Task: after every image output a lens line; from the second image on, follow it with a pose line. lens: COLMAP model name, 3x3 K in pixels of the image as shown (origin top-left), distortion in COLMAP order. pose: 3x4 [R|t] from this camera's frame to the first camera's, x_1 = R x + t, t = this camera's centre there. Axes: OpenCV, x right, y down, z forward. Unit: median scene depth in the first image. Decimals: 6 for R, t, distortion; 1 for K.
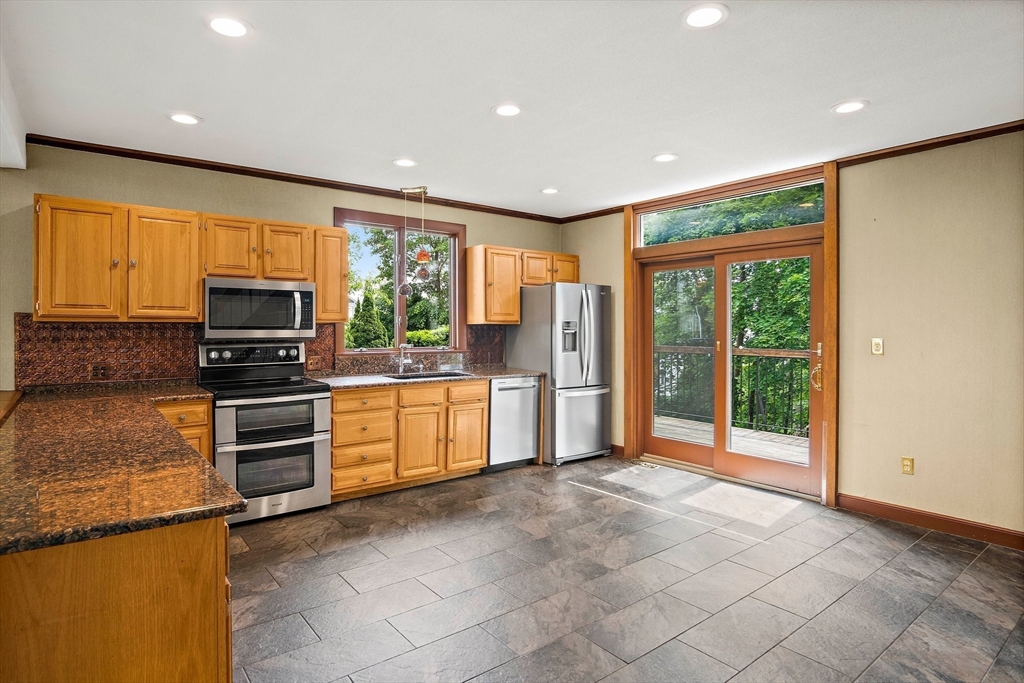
lens RADIAL K [[561.2, 0, 498.4], [0, 561.2, 325.9], [0, 0, 1]] dist [-0.025906, 0.001283]
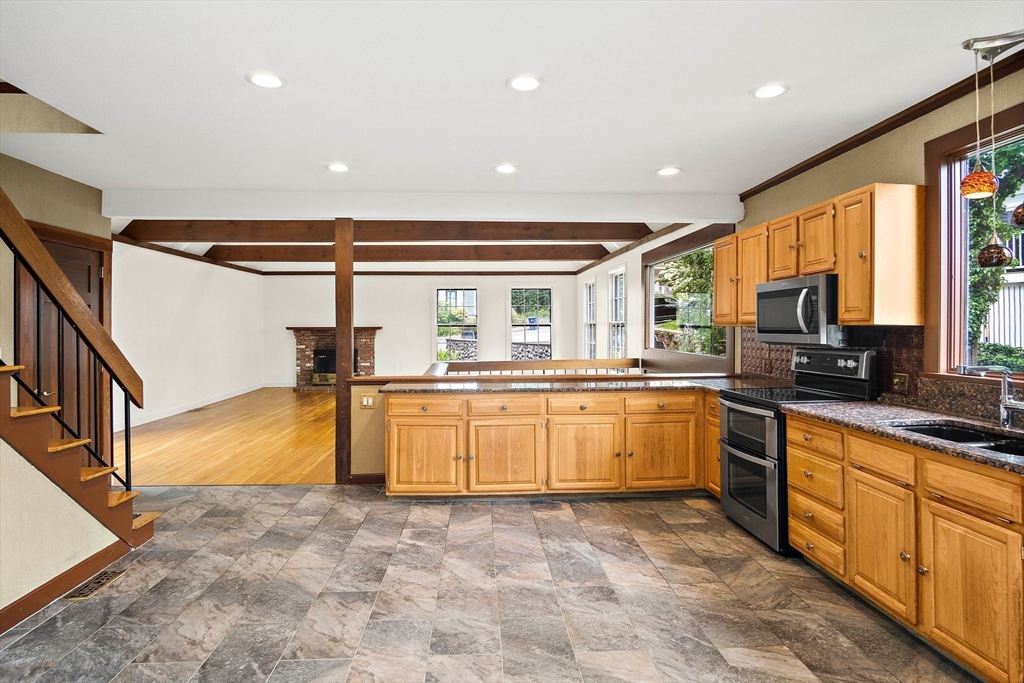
lens RADIAL K [[561.2, 0, 515.6], [0, 561.2, 330.9], [0, 0, 1]] dist [-0.025906, 0.001283]
pose [[-0.549672, -0.000403, -0.835381, 0.562751], [-0.001150, 0.999999, 0.000275, 0.002667], [0.835380, 0.001112, -0.549672, 1.108687]]
